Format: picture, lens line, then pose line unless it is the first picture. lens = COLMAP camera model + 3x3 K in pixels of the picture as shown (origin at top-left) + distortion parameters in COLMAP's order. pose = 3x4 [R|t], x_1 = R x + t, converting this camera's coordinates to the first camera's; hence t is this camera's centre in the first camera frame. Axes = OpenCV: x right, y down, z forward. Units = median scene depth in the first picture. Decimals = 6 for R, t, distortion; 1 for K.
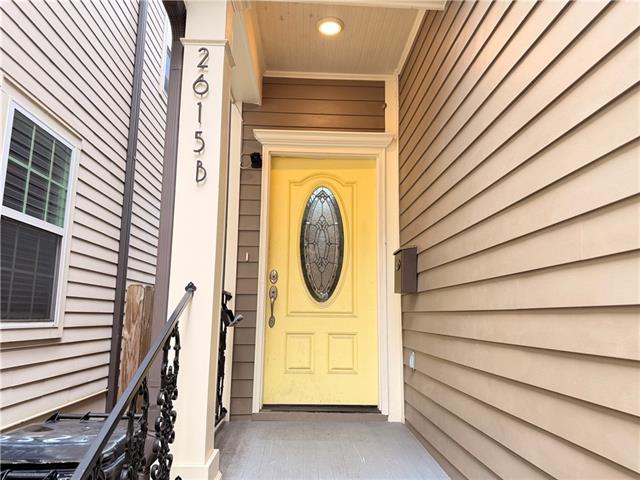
lens RADIAL K [[456.5, 0, 320.0], [0, 456.5, 240.0], [0, 0, 1]] dist [0.065546, -0.000888]
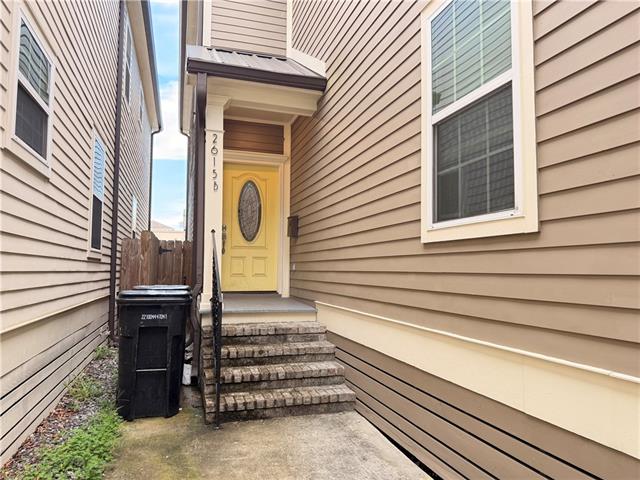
lens RADIAL K [[456.5, 0, 320.0], [0, 456.5, 240.0], [0, 0, 1]] dist [0.065546, -0.000888]
pose [[0.967278, 0.012011, 0.253436, -0.203861], [-0.037665, 0.994608, 0.096619, -0.071708], [-0.250909, -0.103003, 0.962515, -0.972748]]
